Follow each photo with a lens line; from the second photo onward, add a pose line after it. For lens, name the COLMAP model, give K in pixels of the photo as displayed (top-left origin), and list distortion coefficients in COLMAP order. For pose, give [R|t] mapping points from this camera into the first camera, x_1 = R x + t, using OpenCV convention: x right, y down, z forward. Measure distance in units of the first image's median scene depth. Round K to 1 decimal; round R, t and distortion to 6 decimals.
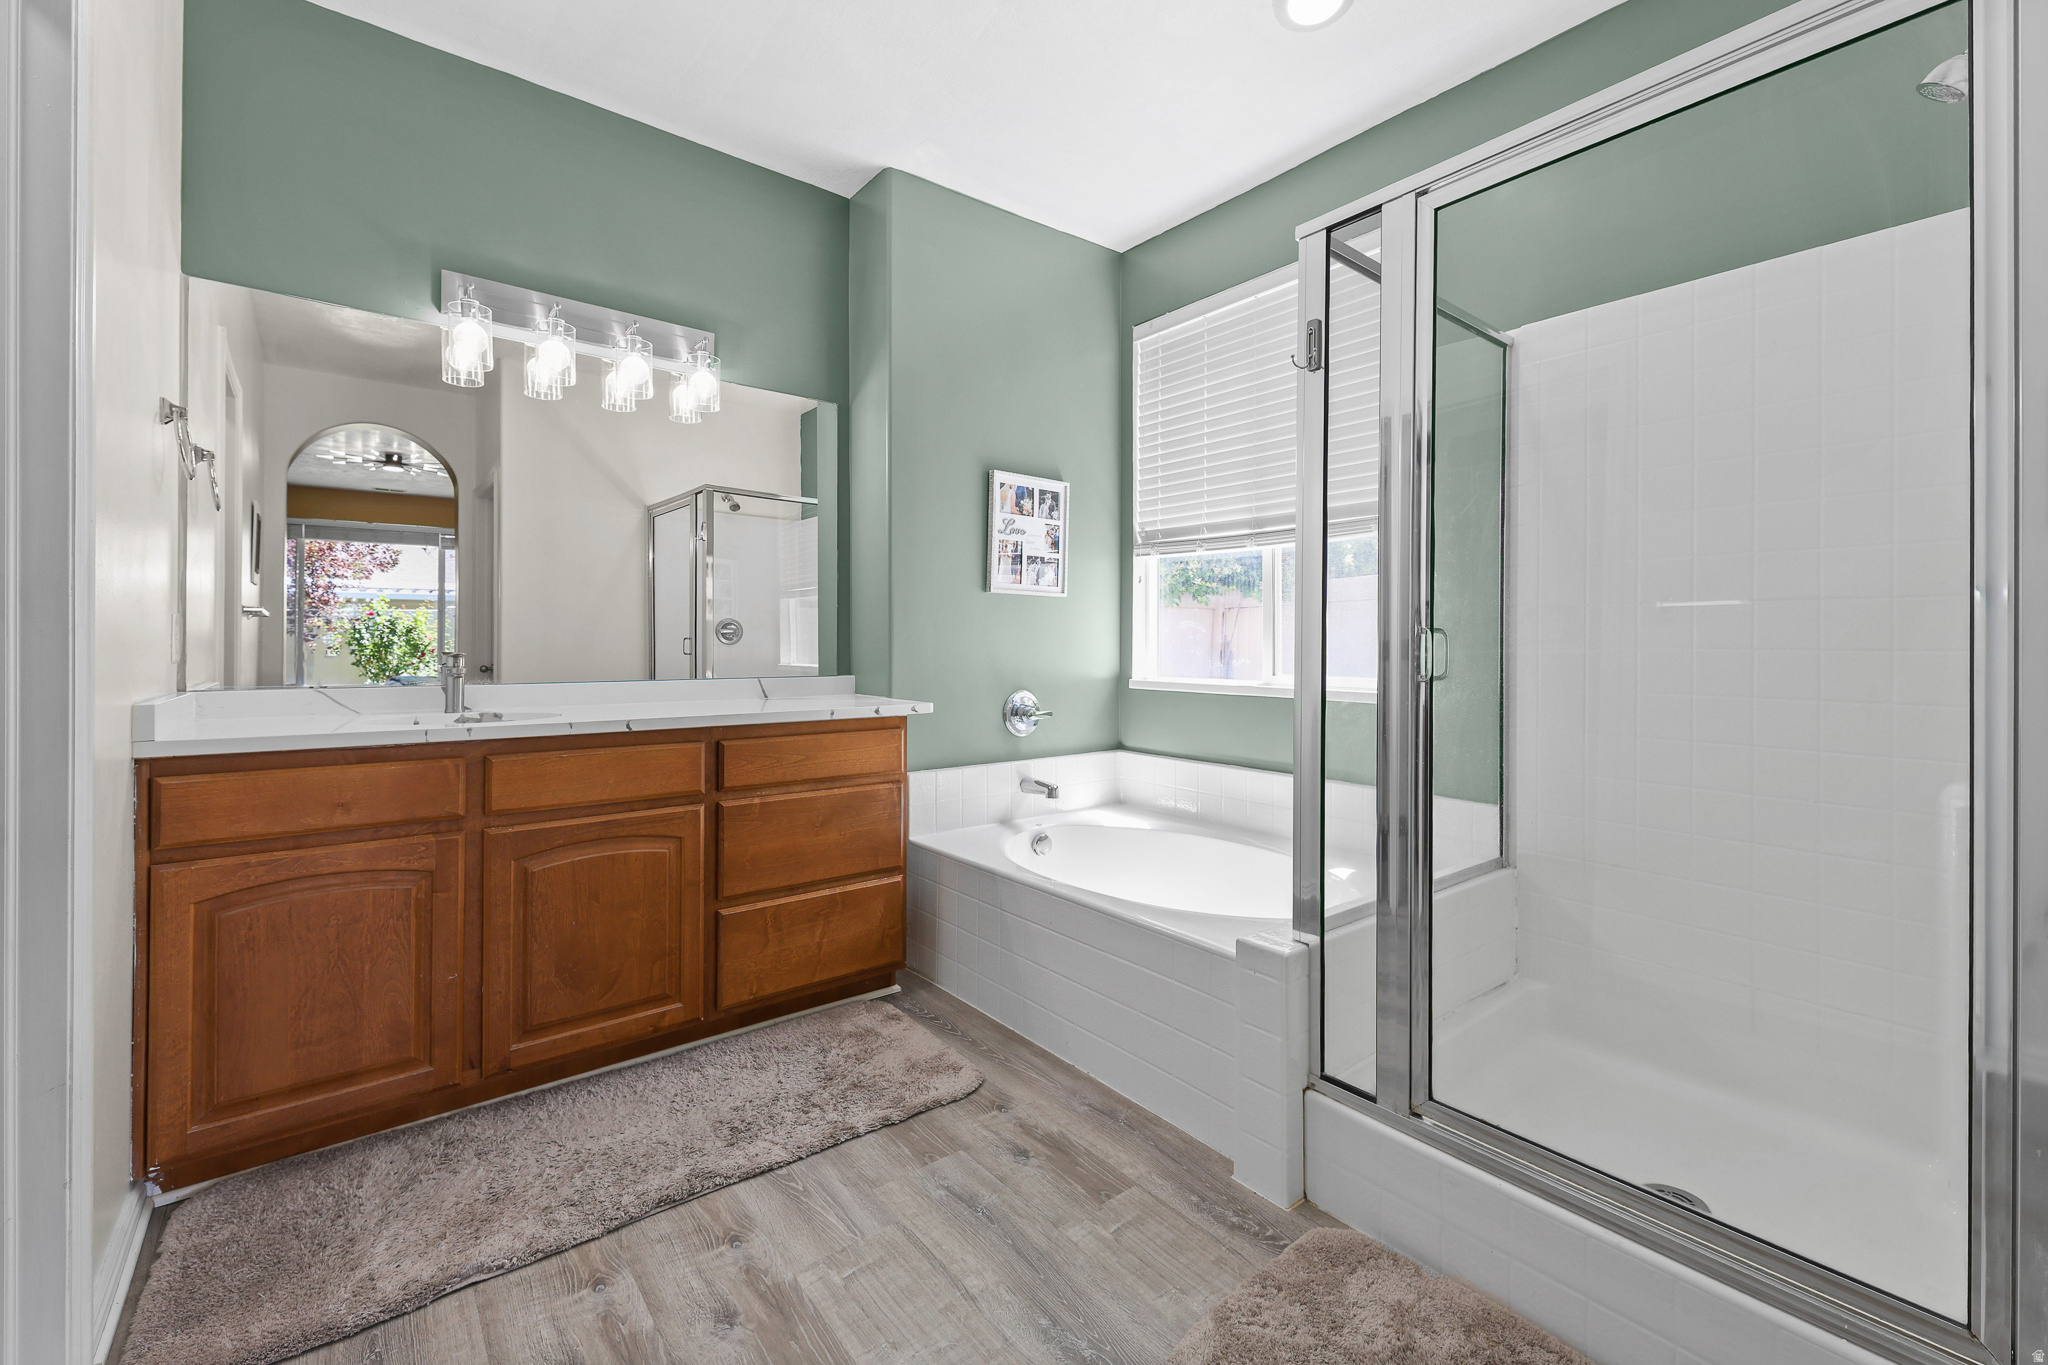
lens RADIAL K [[849.9, 0, 1016.9], [0, 849.9, 647.2], [0, 0, 1]] dist [0.004548, -0.003930]
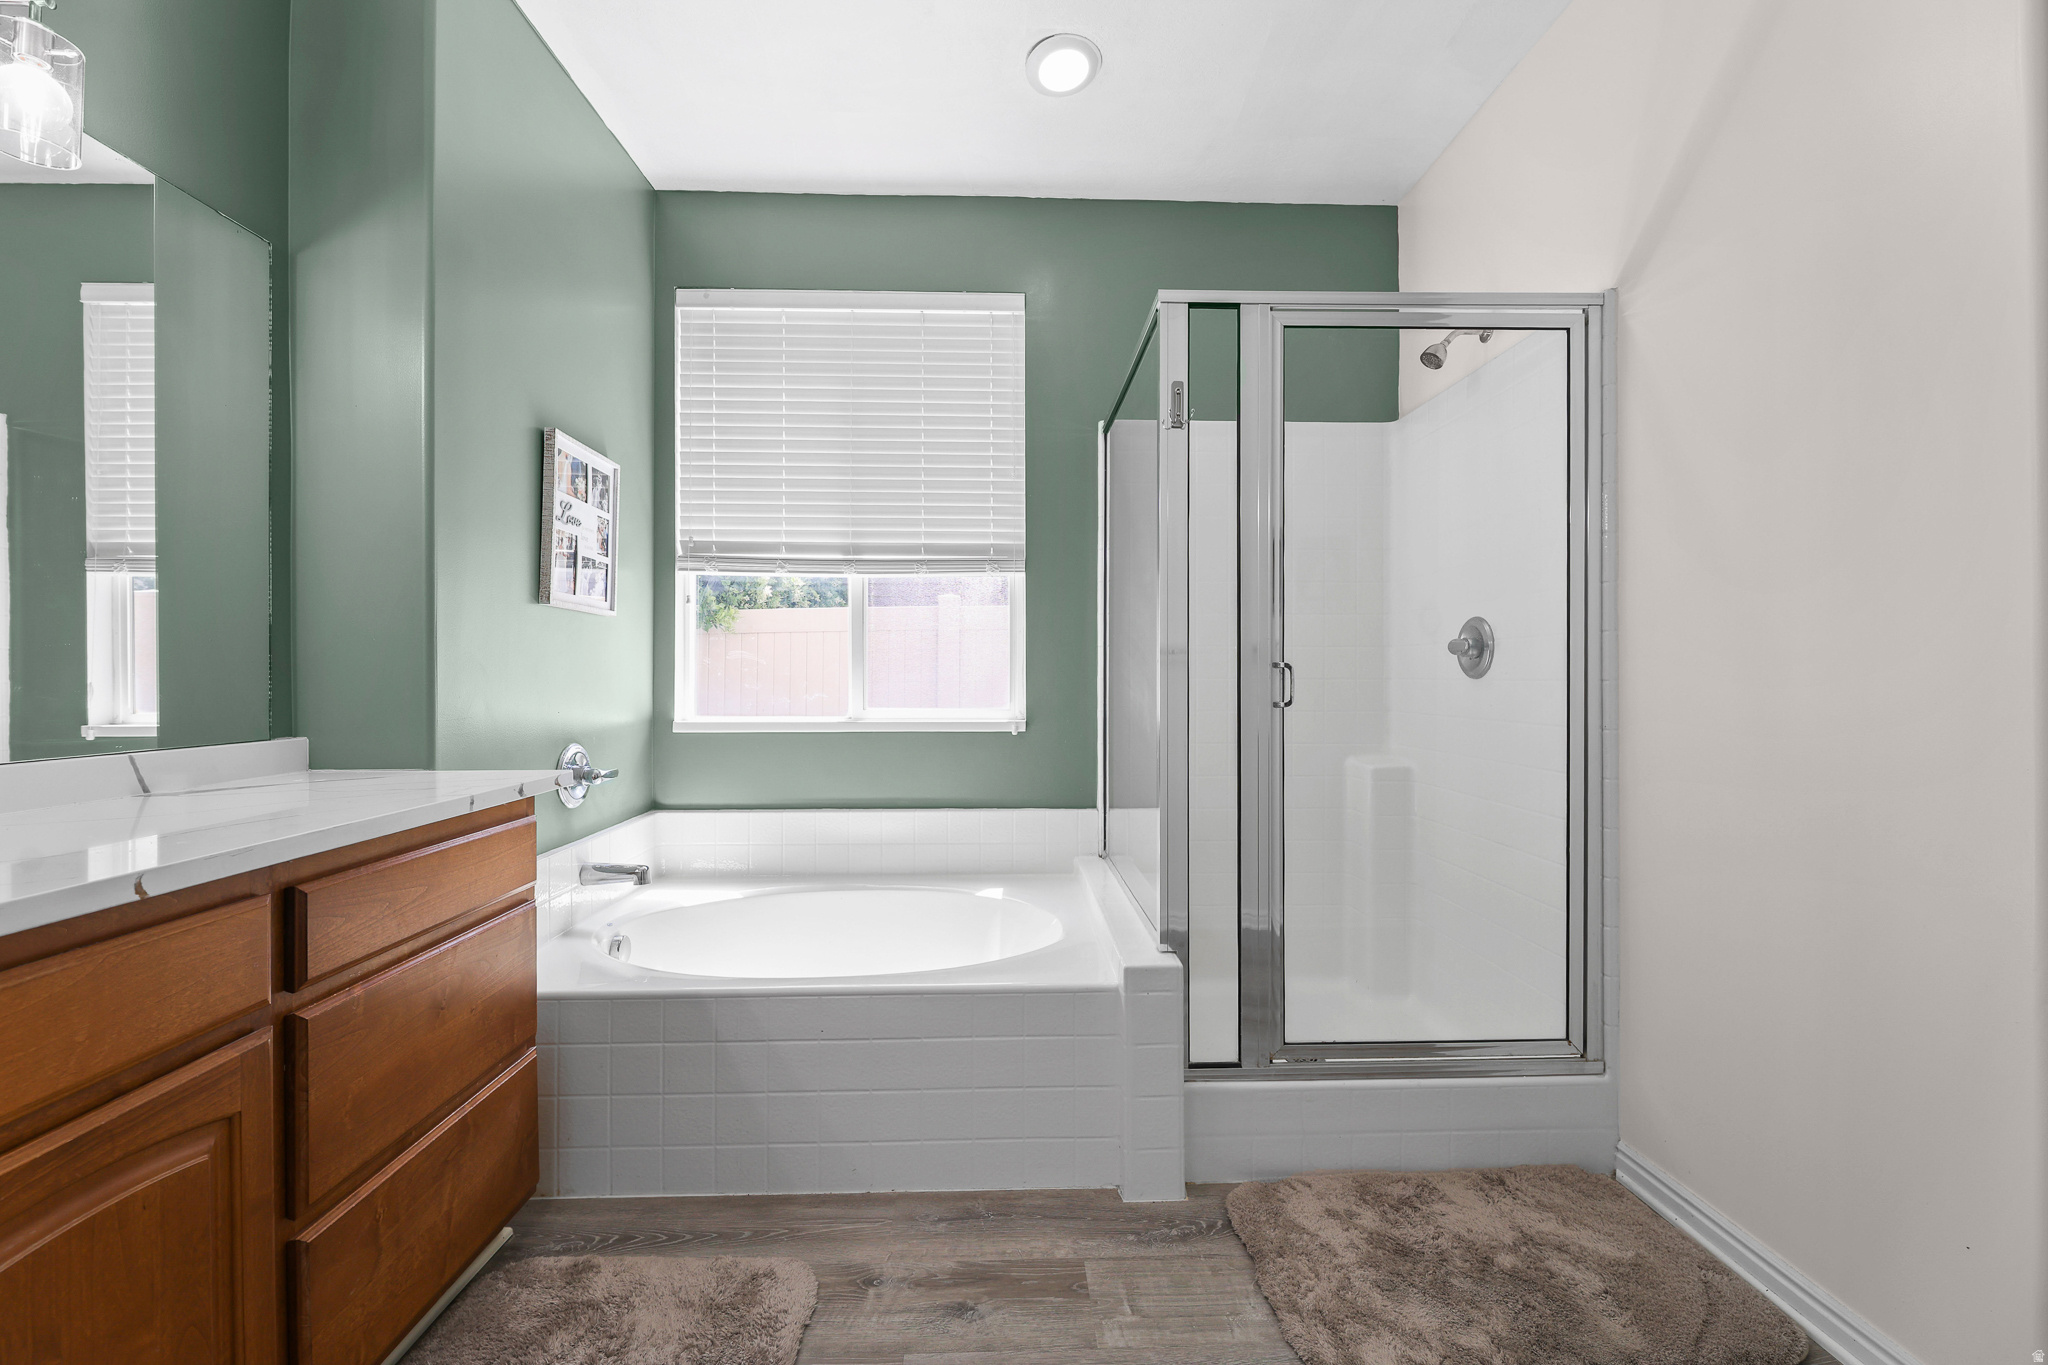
lens RADIAL K [[849.9, 0, 1028.1], [0, 849.9, 676.5], [0, 0, 1]] dist [0.004548, -0.003930]
pose [[0.591261, -0.006109, 0.806457, -0.438496], [0.008668, 0.999962, 0.001220, -0.004368], [-0.806434, 0.006269, 0.591291, 0.339460]]
